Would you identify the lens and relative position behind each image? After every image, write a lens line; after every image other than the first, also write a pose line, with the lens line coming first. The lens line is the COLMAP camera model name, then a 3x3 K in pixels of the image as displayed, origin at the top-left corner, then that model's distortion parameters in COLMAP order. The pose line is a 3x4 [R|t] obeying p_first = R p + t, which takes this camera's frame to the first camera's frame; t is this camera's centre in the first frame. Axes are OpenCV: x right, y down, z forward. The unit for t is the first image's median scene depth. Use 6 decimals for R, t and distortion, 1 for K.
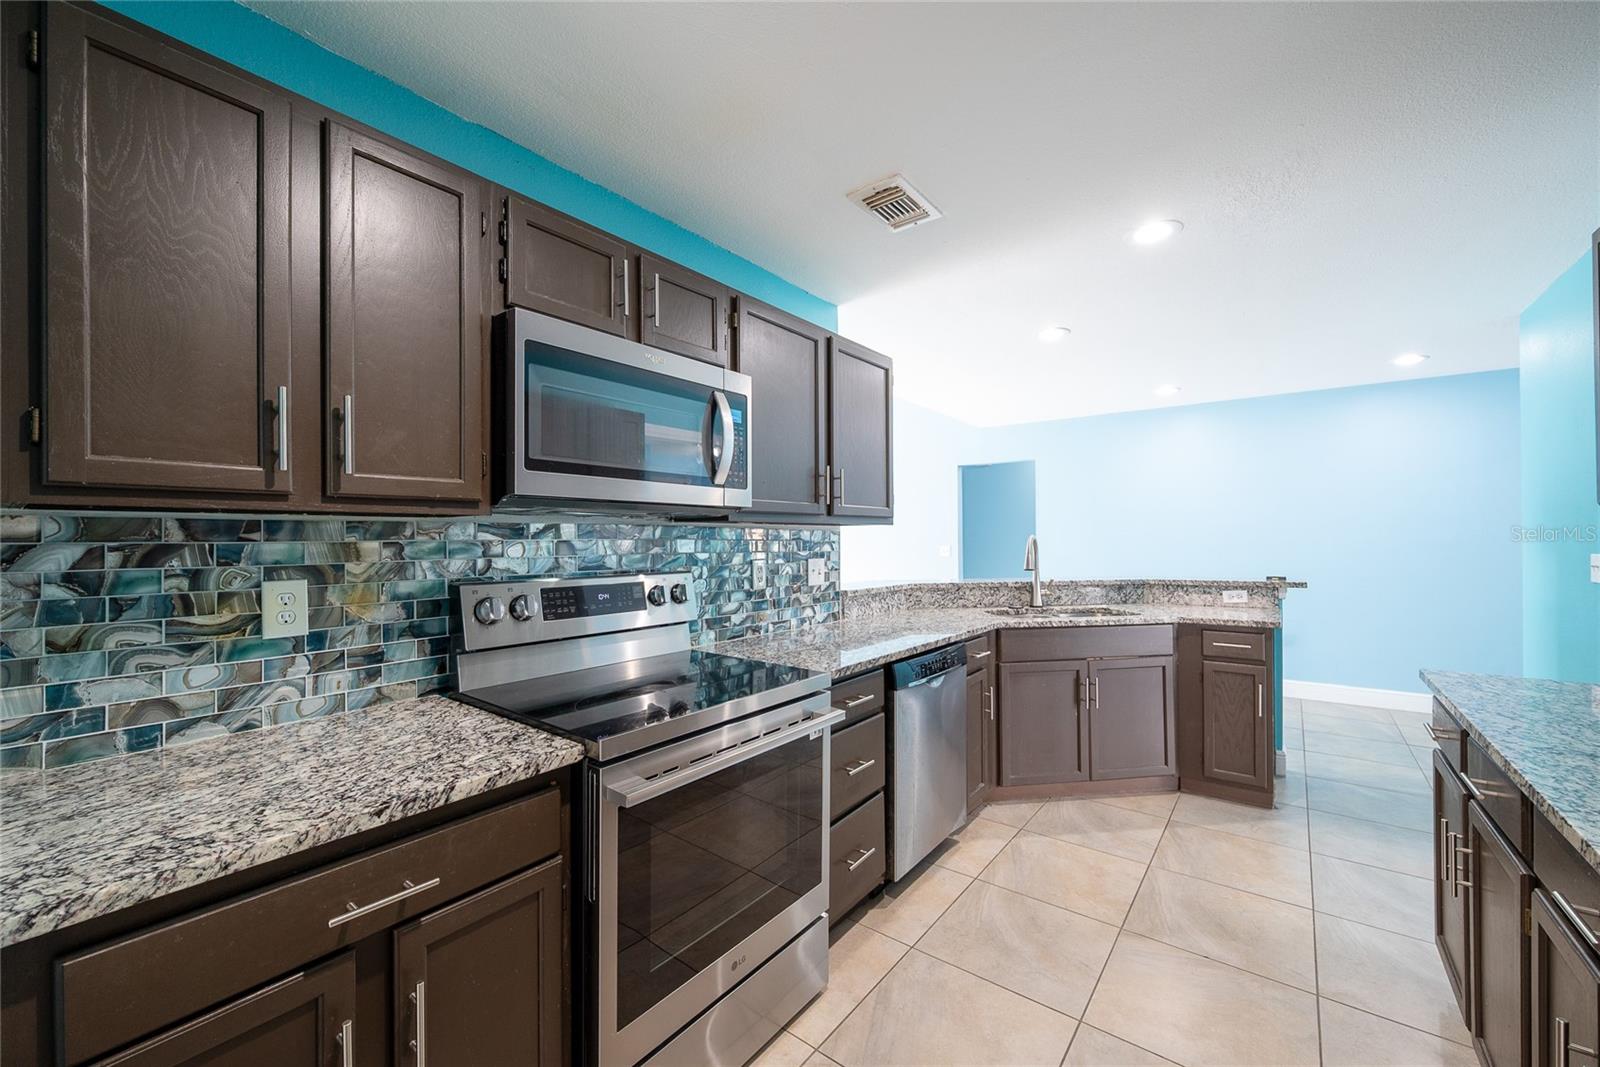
lens RADIAL K [[631.3, 0, 805.9], [0, 631.3, 535.6], [0, 0, 1]] dist [-0.000872, 0.000087]
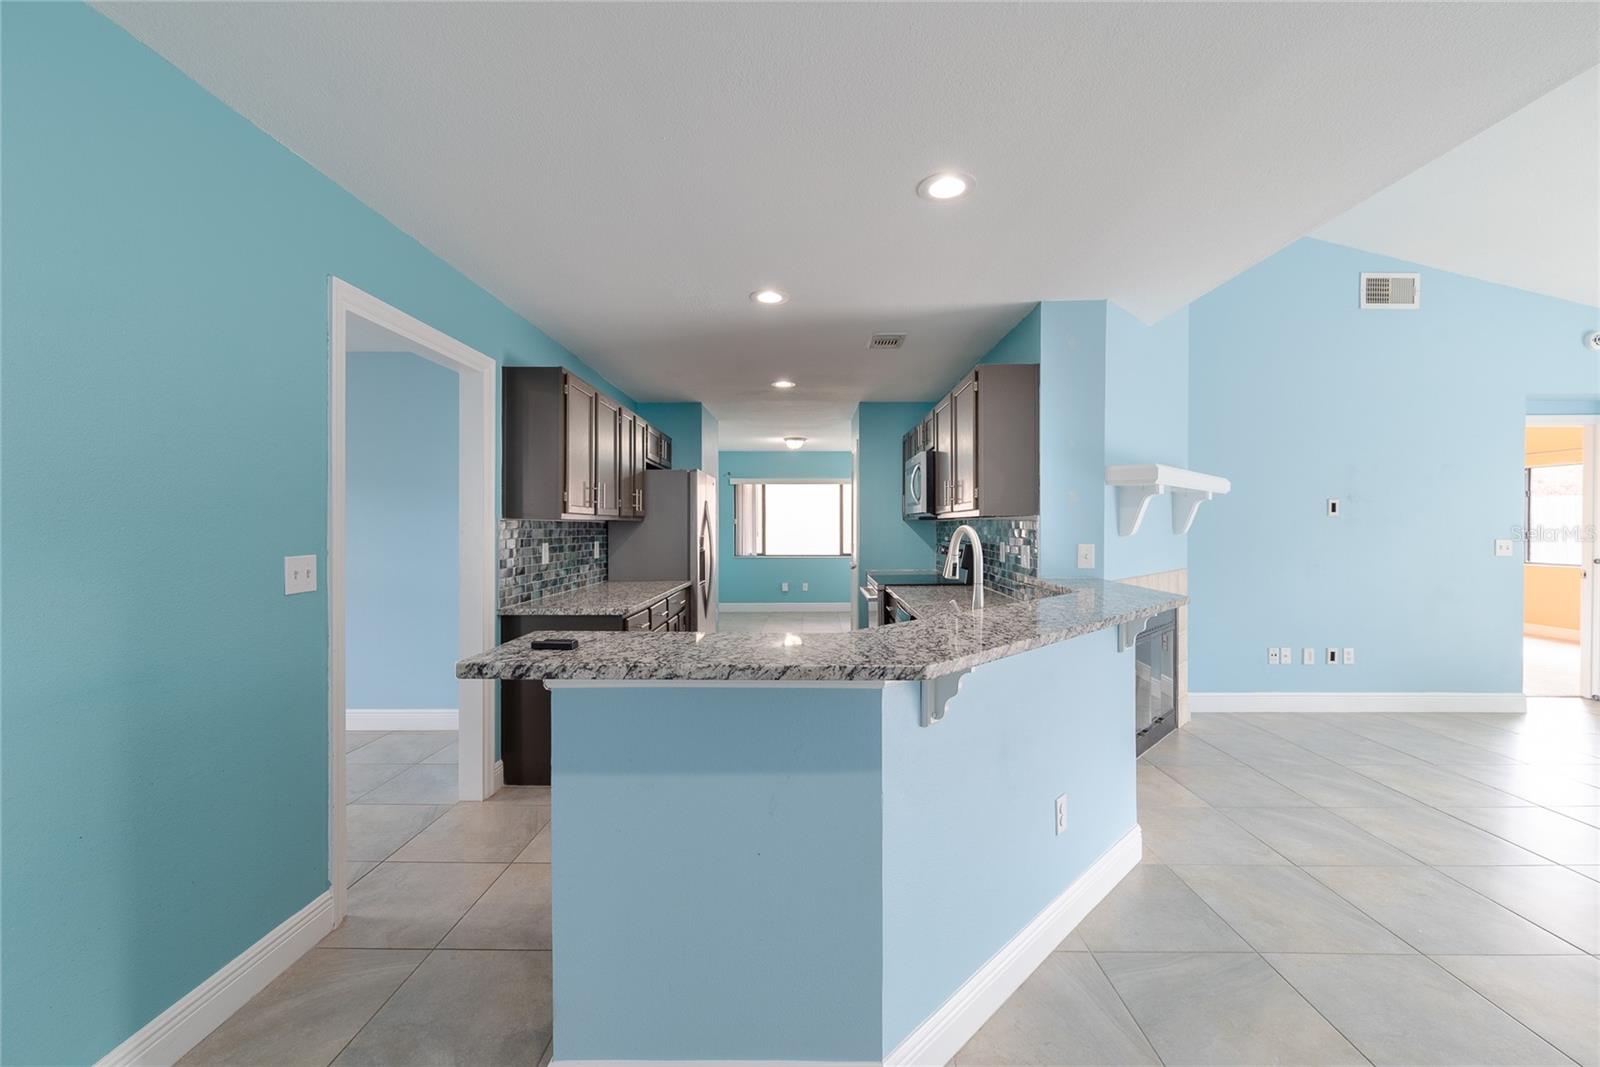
lens RADIAL K [[629.3, 0, 810.9], [0, 629.3, 528.1], [0, 0, 1]] dist [-0.001471, -0.000069]
pose [[-0.793932, 0.006657, -0.607971, 1.521277], [0.005368, 0.999978, 0.003939, -0.001242], [0.607983, -0.000137, -0.793950, 2.472169]]
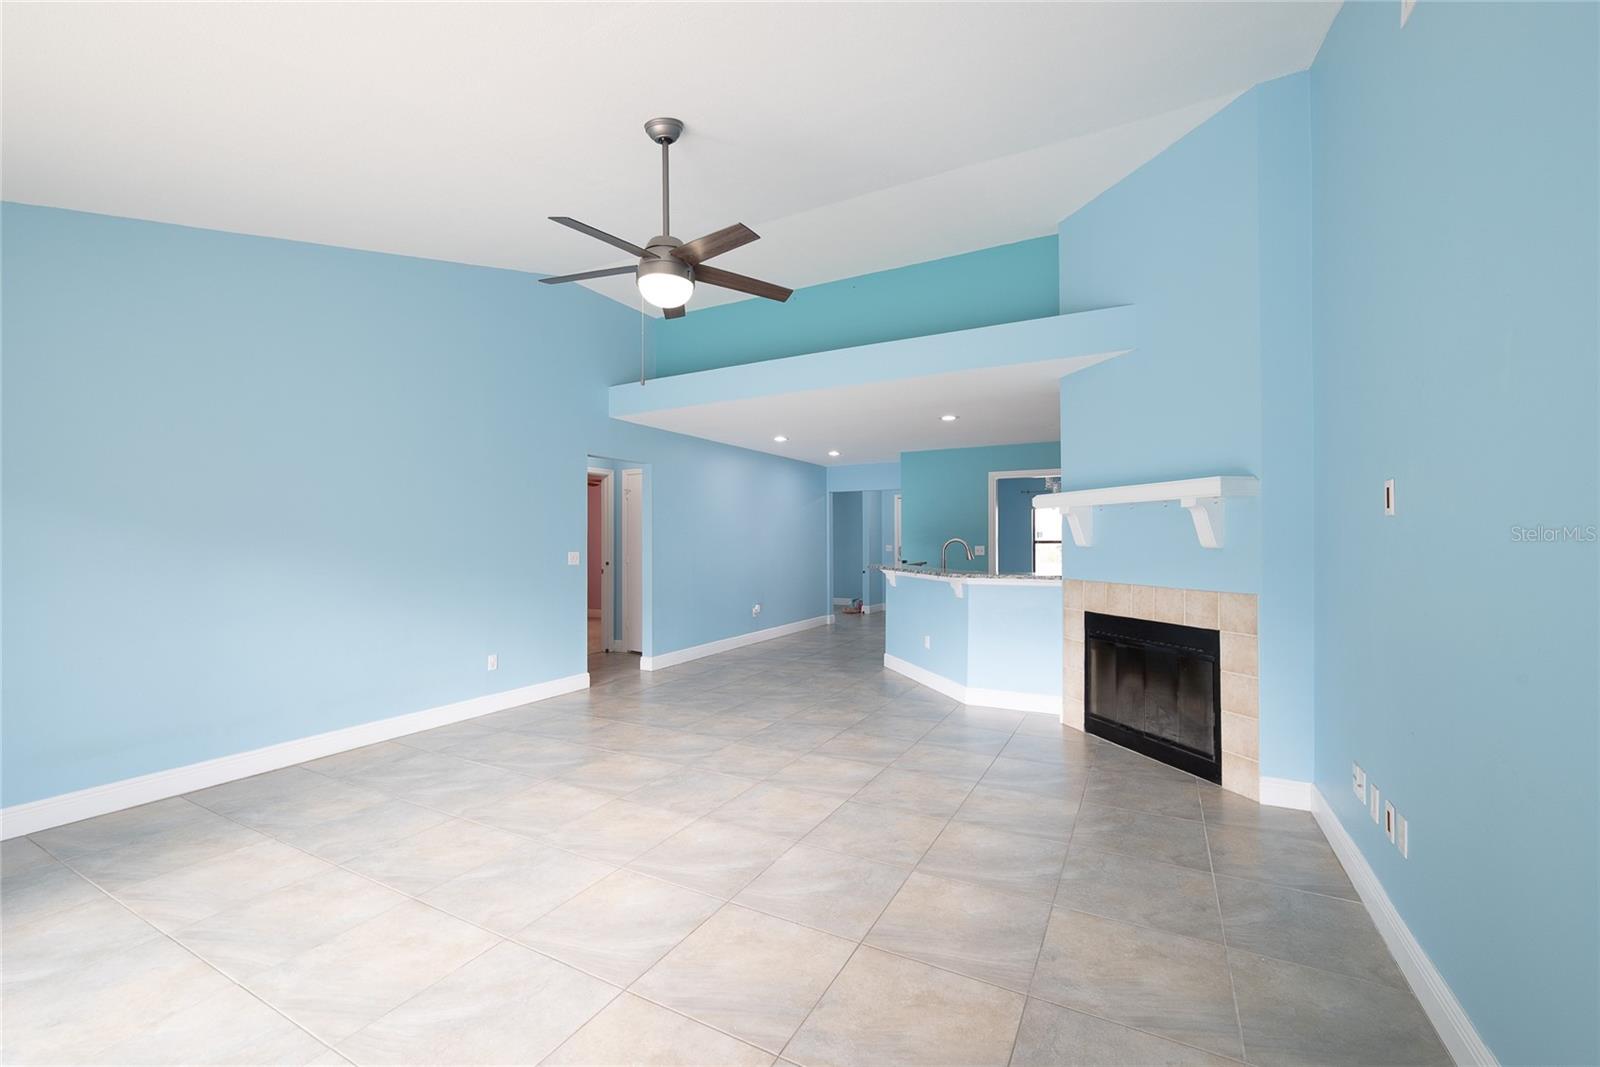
lens RADIAL K [[664.3, 0, 790.4], [0, 664.3, 538.8], [0, 0, 1]] dist [-0.001205, -0.000142]
pose [[-0.139182, 0.005014, 0.990254, -2.357389], [0.000211, 0.999987, -0.005034, 0.016465], [-0.990267, -0.000491, -0.139181, 2.959417]]
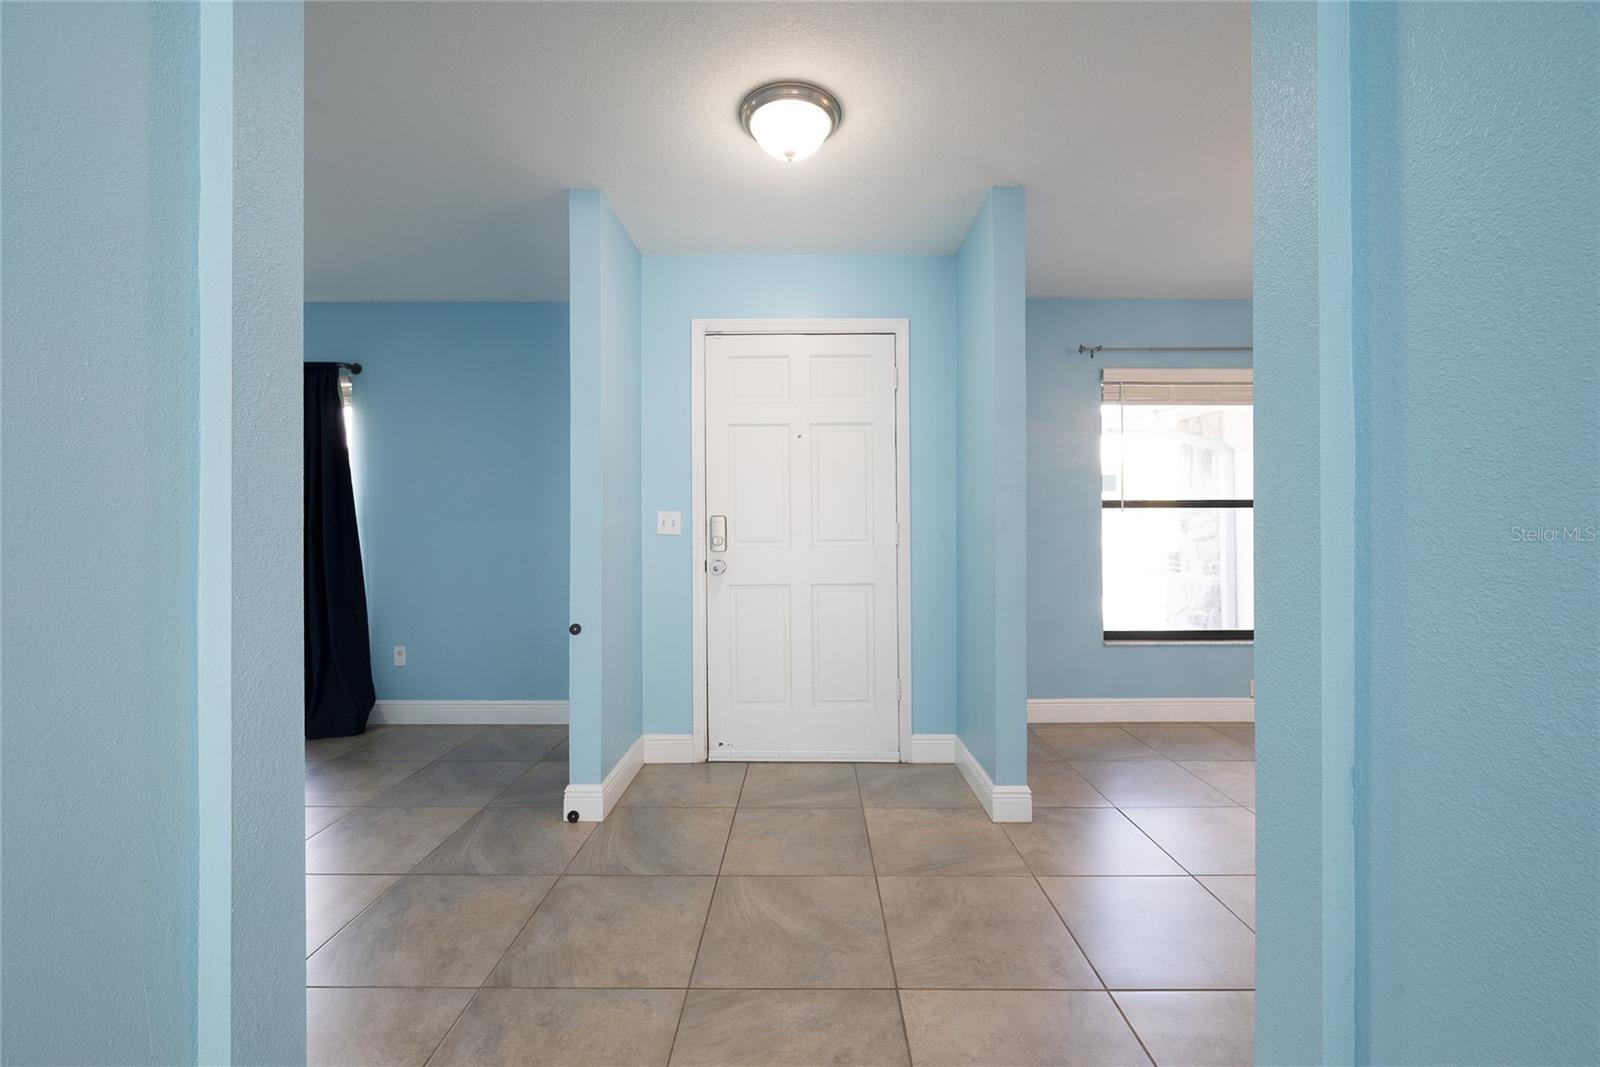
lens RADIAL K [[640.6, 0, 791.1], [0, 640.6, 525.6], [0, 0, 1]] dist [0.023308, 0.000001]
pose [[-0.607921, 0.005828, 0.793976, 2.099692], [0.003819, 0.999983, -0.004416, 0.087839], [-0.793988, 0.000347, -0.607933, 1.926524]]
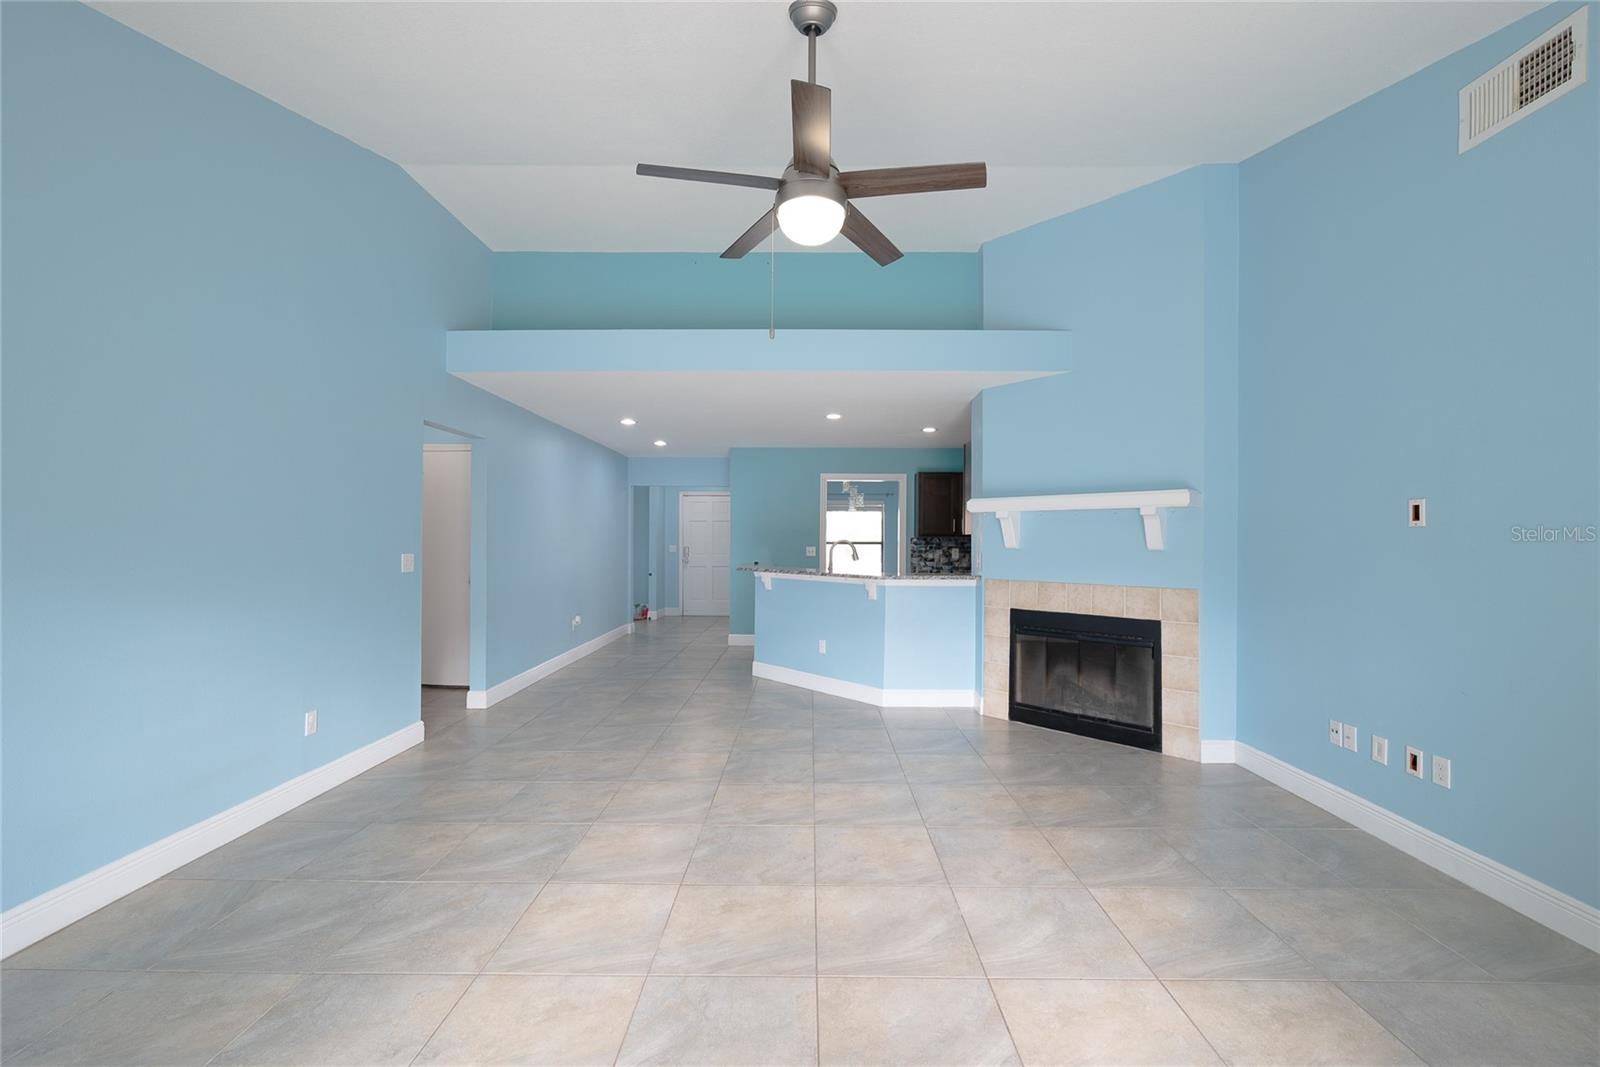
lens RADIAL K [[674.9, 0, 803.1], [0, 674.9, 539.2], [0, 0, 1]] dist [-0.001741, -0.000604]
pose [[-0.596055, 0.000563, 0.802943, -1.776265], [-0.006410, 0.999965, -0.005460, 0.016668], [-0.802918, -0.008401, -0.596030, 3.758288]]
